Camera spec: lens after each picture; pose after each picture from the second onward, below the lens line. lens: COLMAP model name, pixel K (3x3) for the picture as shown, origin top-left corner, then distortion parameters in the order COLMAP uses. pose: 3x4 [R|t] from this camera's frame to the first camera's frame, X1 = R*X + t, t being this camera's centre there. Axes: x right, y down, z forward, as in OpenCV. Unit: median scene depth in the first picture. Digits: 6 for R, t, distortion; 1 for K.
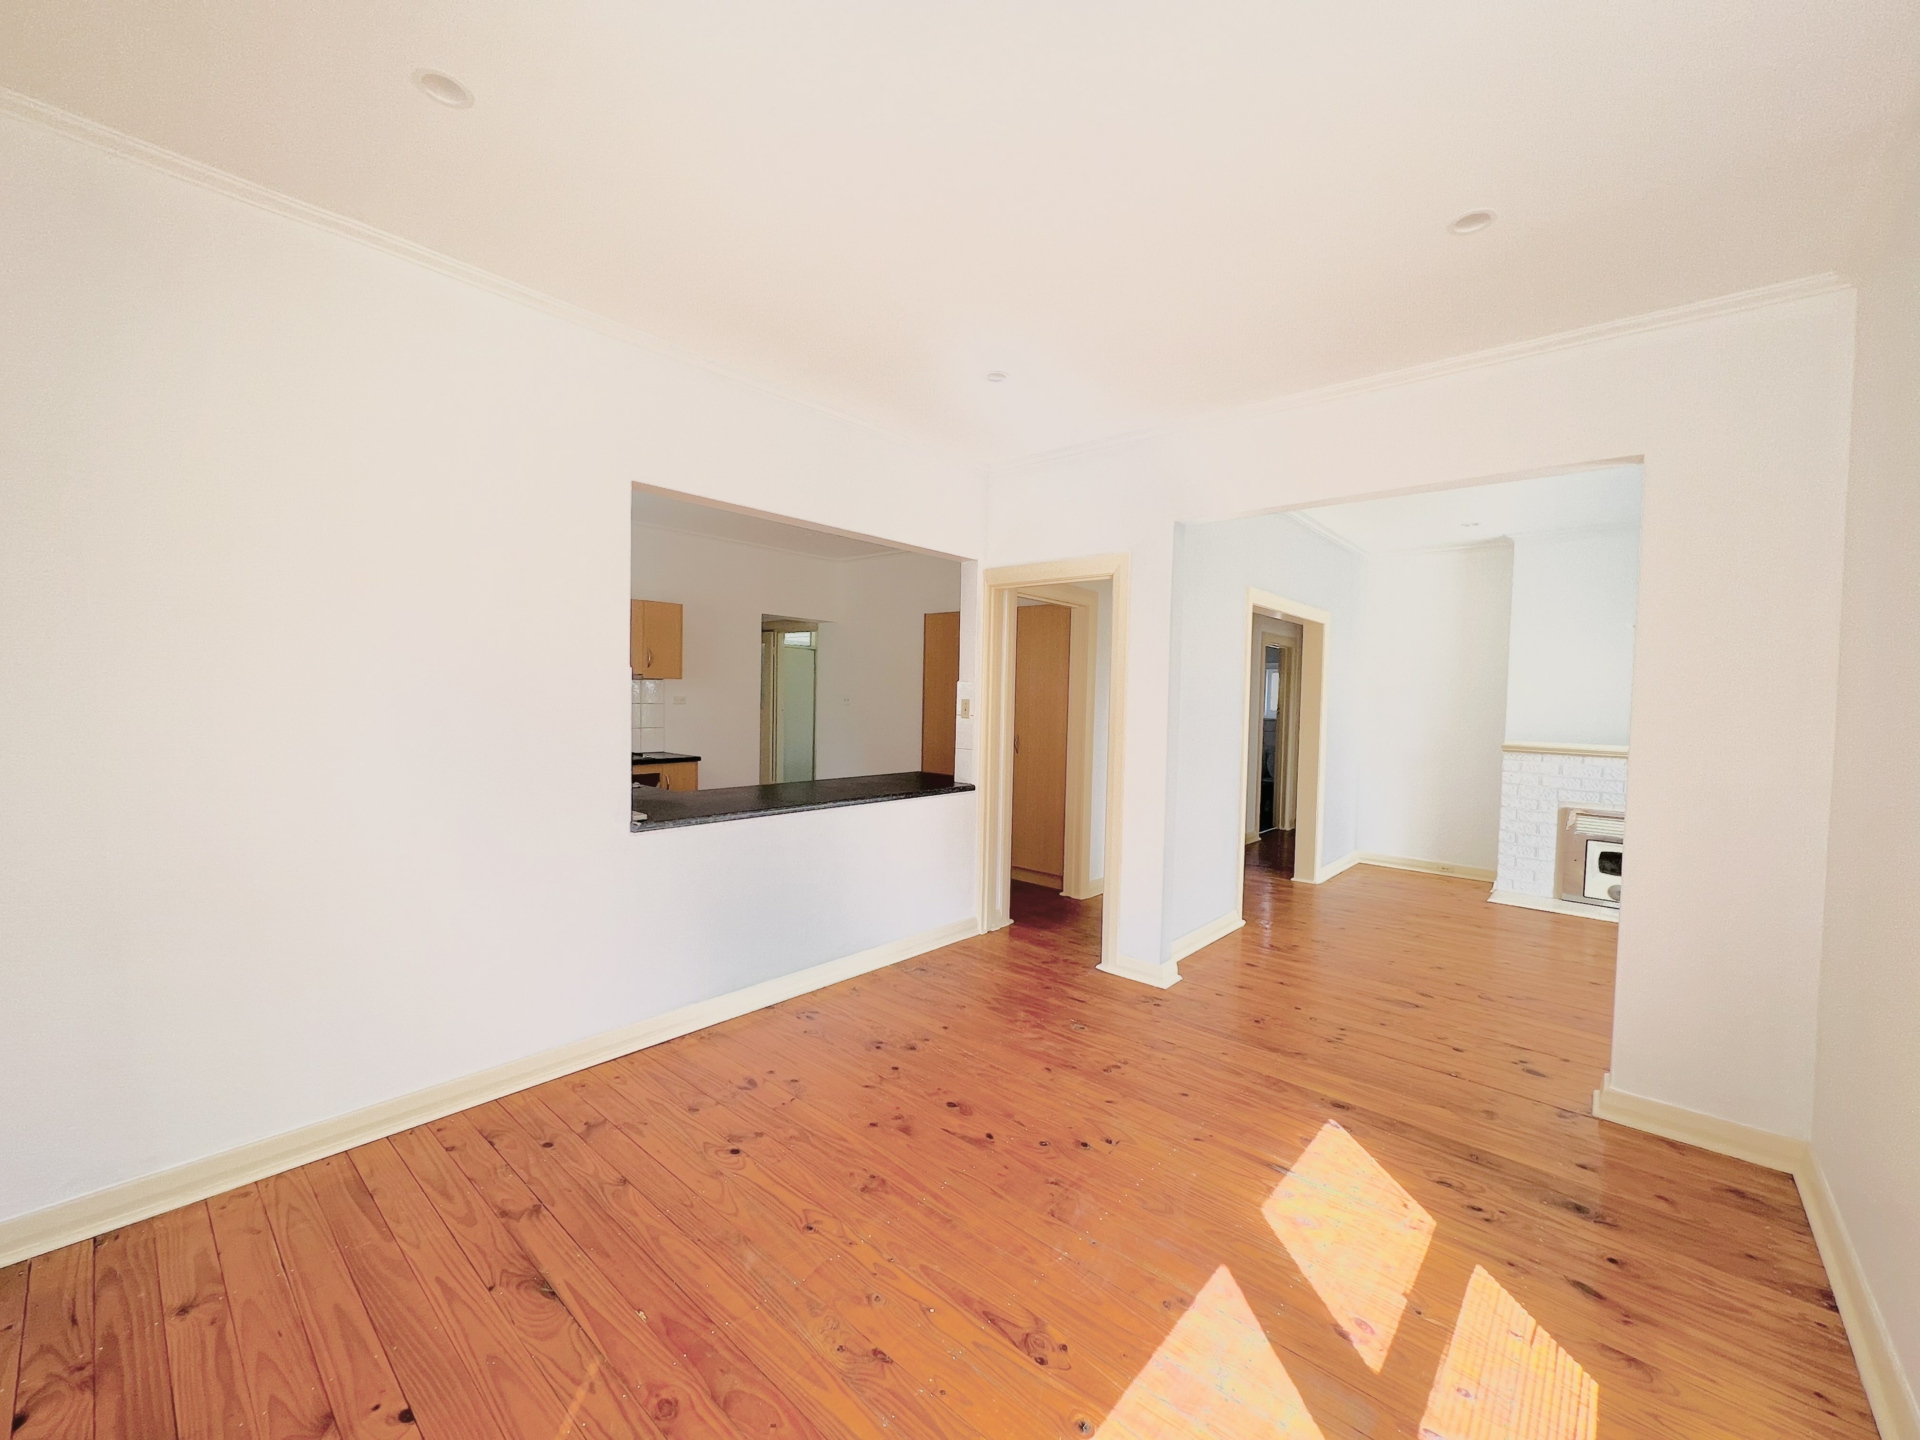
lens RADIAL K [[766.2, 0, 959.4], [0, 766.2, 722.2], [0, 0, 1]] dist [-0.002315, 0.000726]
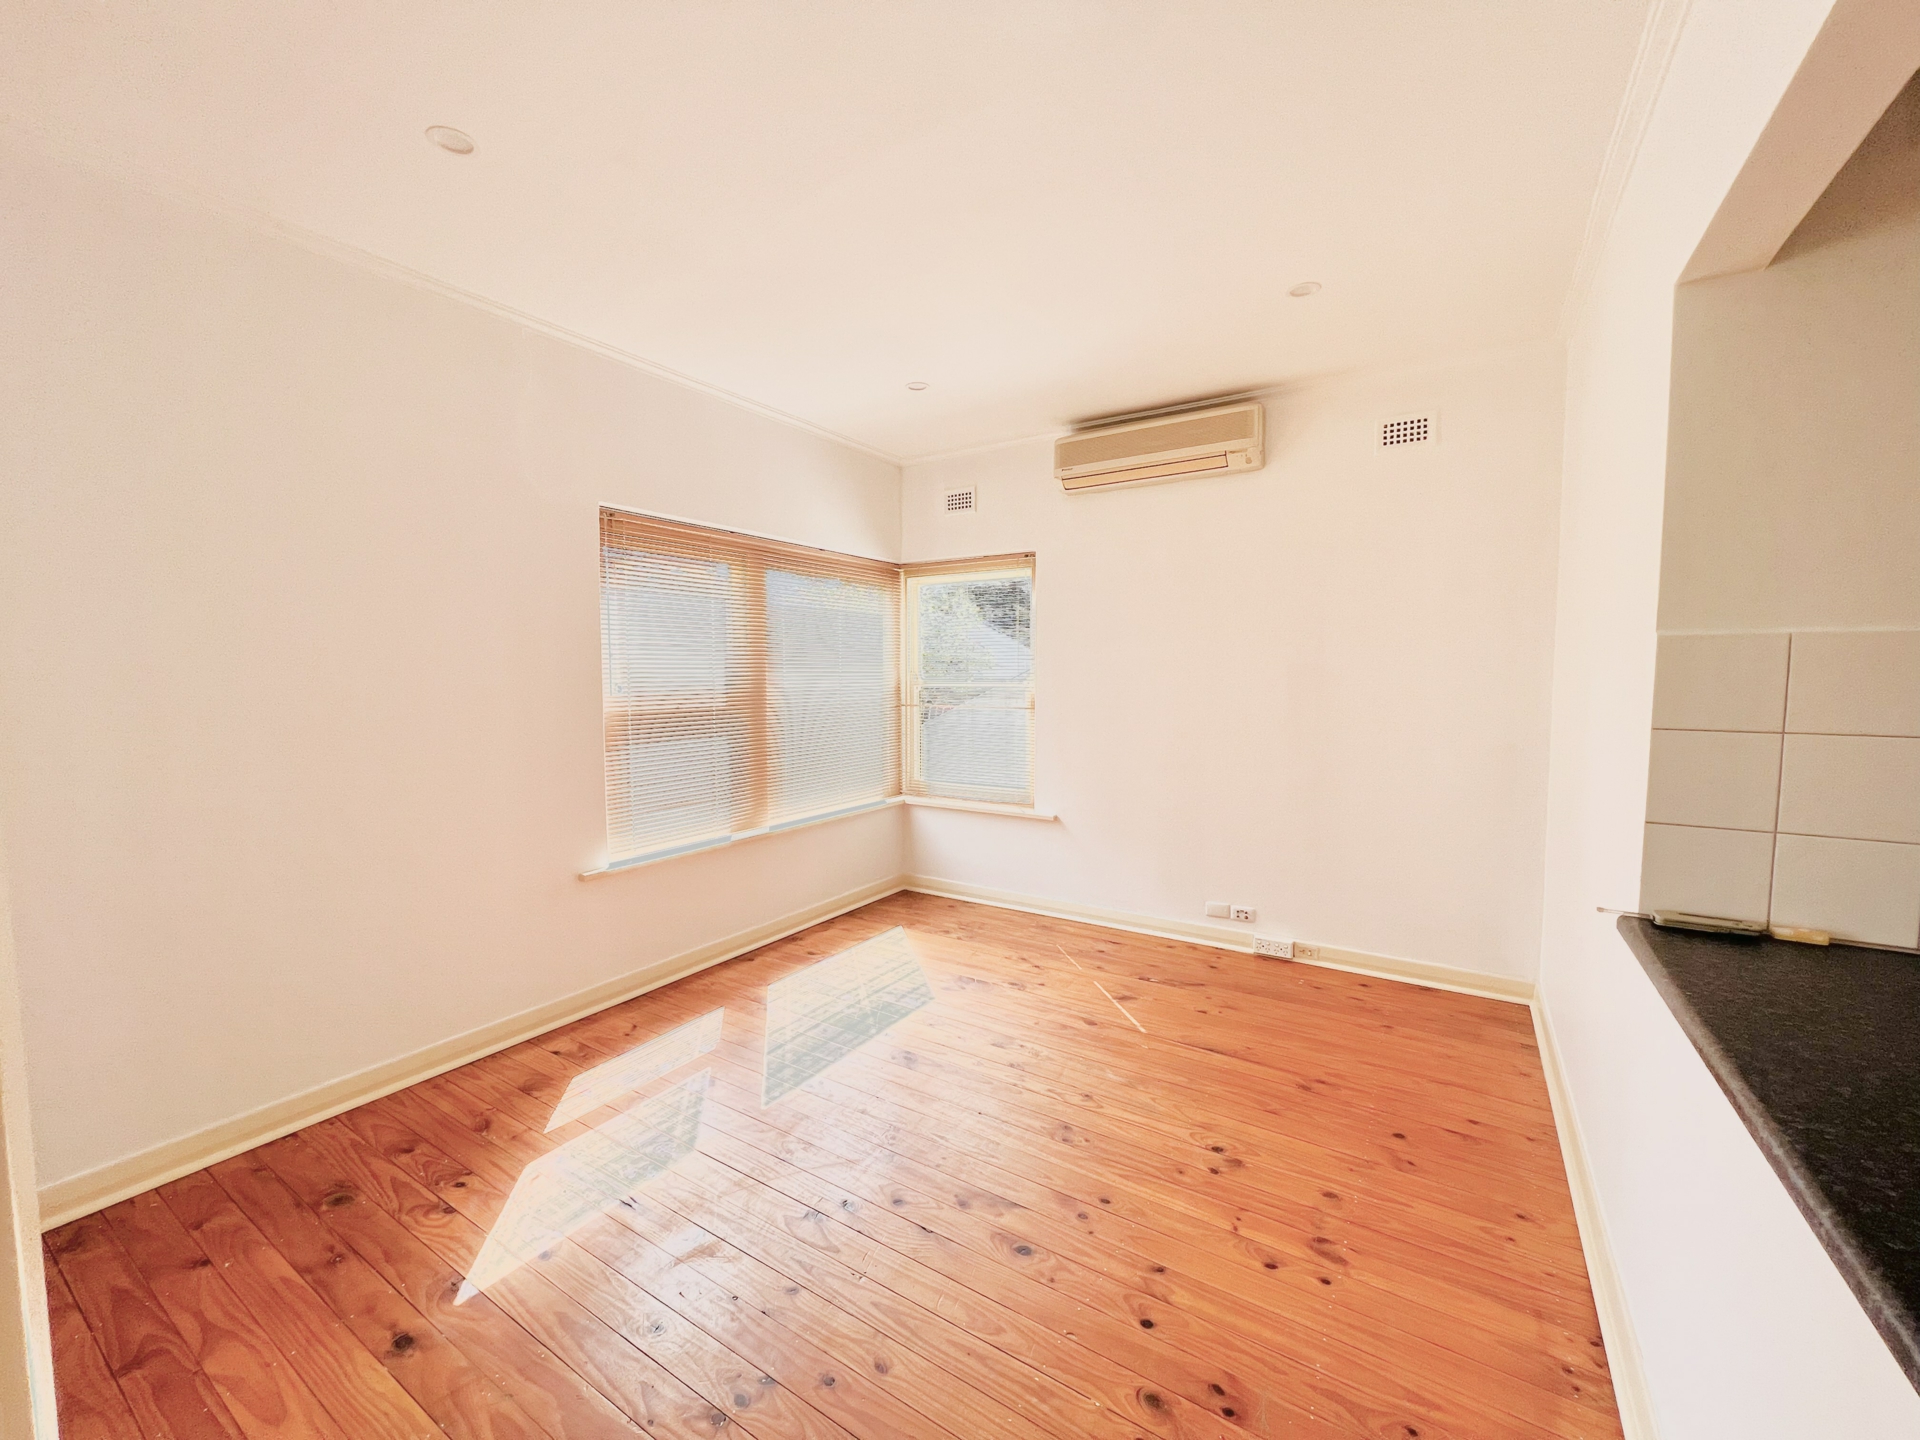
lens RADIAL K [[766.2, 0, 960.2], [0, 766.2, 723.0], [0, 0, 1]] dist [-0.002315, 0.000726]
pose [[-0.988317, -0.011660, -0.151963, 0.121628], [-0.027160, 0.994584, 0.100327, -0.042722], [0.149970, 0.103282, -0.983281, 1.226978]]
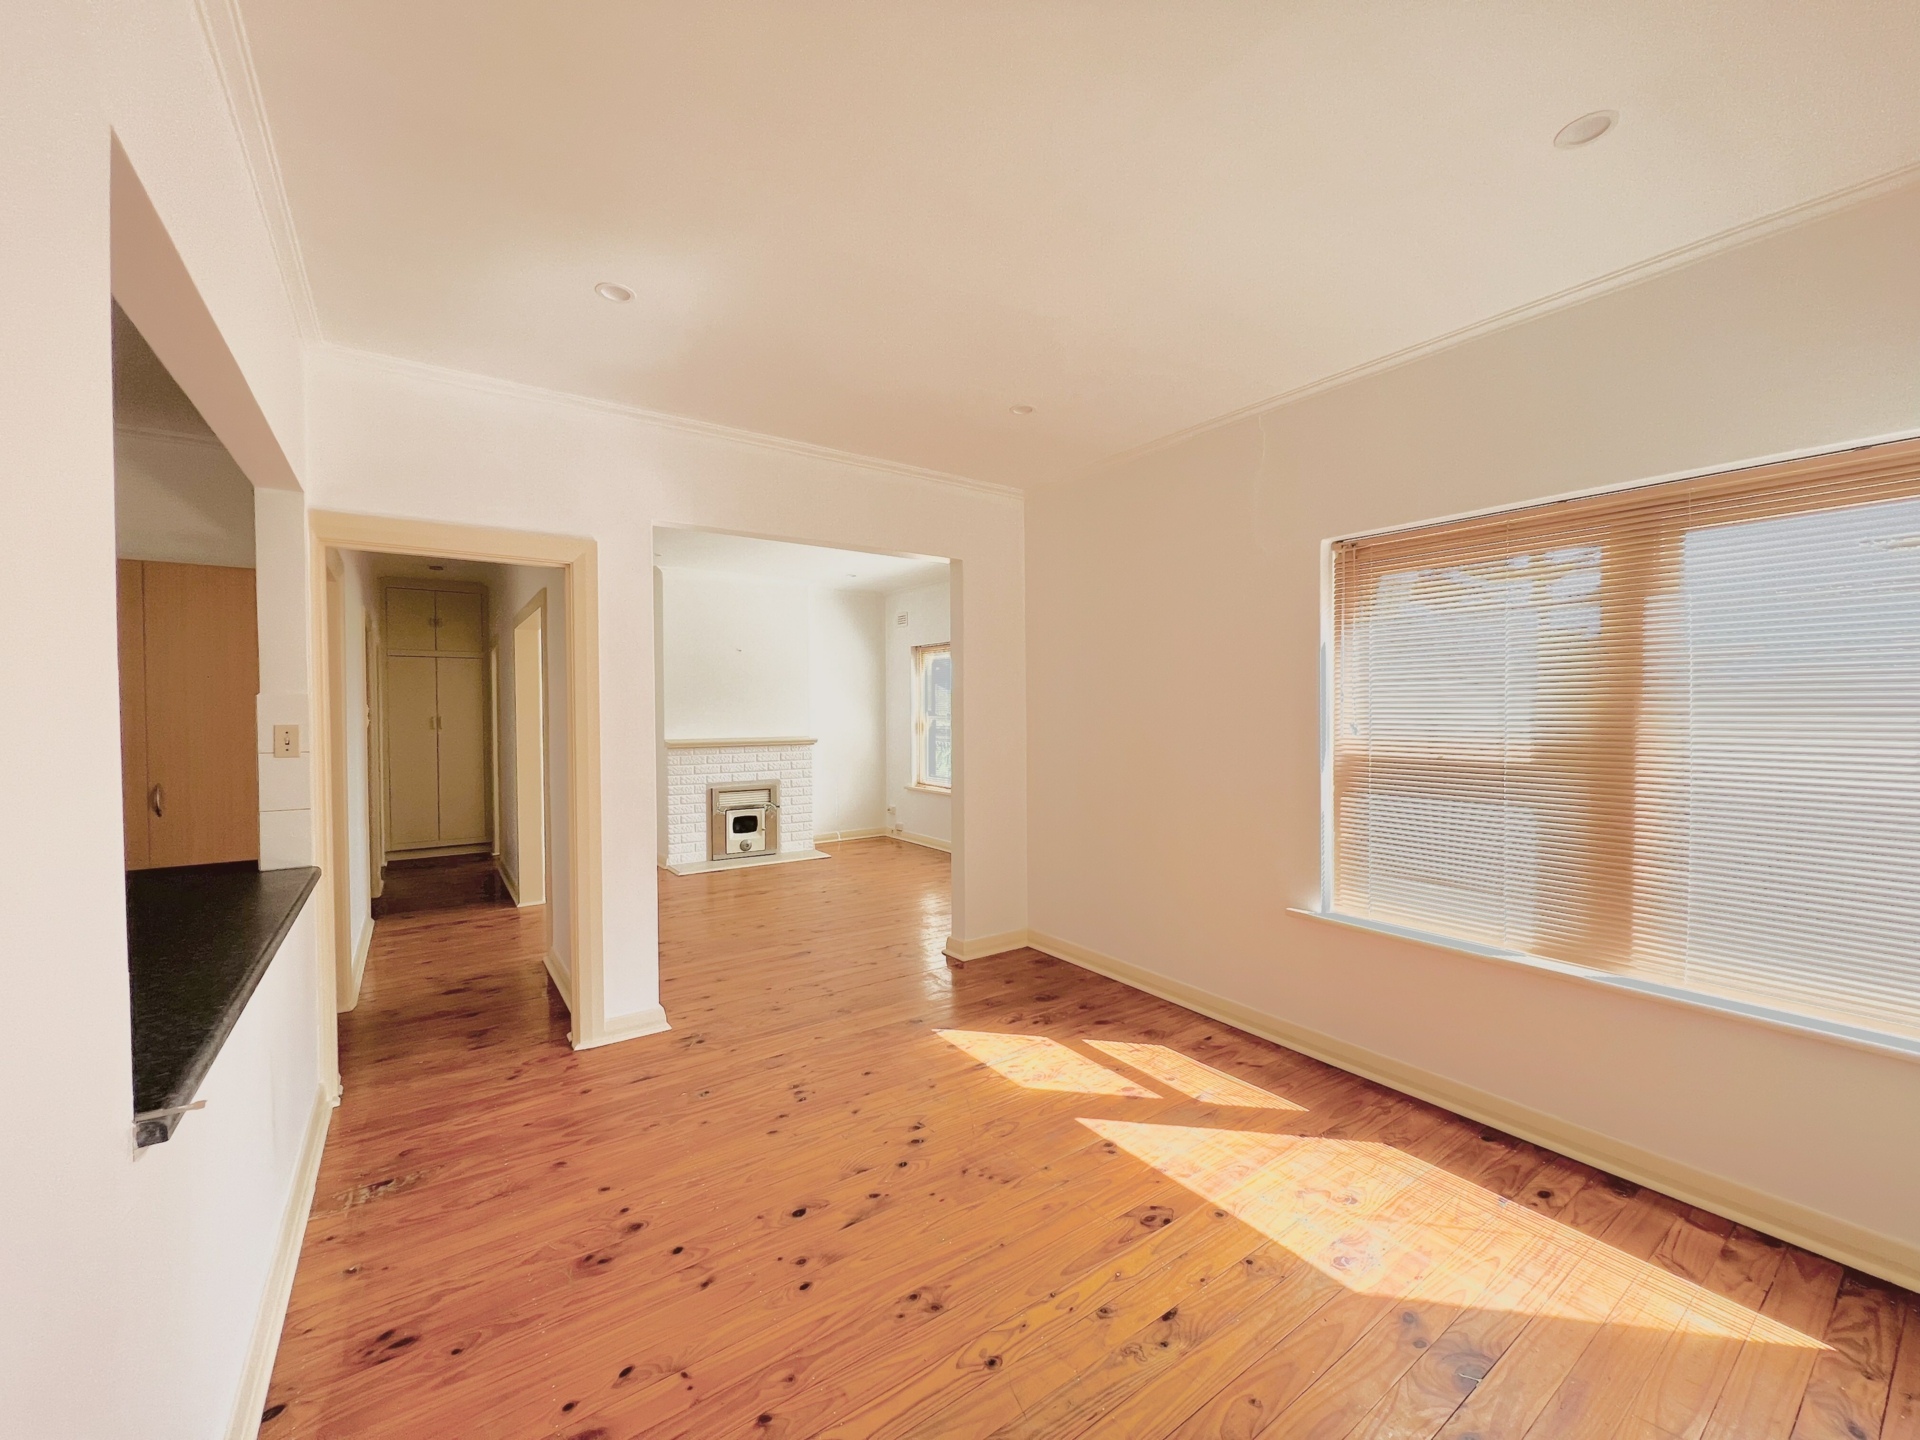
lens RADIAL K [[766.2, 0, 952.7], [0, 766.2, 725.3], [0, 0, 1]] dist [-0.002315, 0.000726]
pose [[0.239167, -0.045532, 0.969910, -0.559714], [0.044292, 0.998372, 0.035947, -0.036374], [-0.969968, 0.034362, 0.240794, 0.465209]]
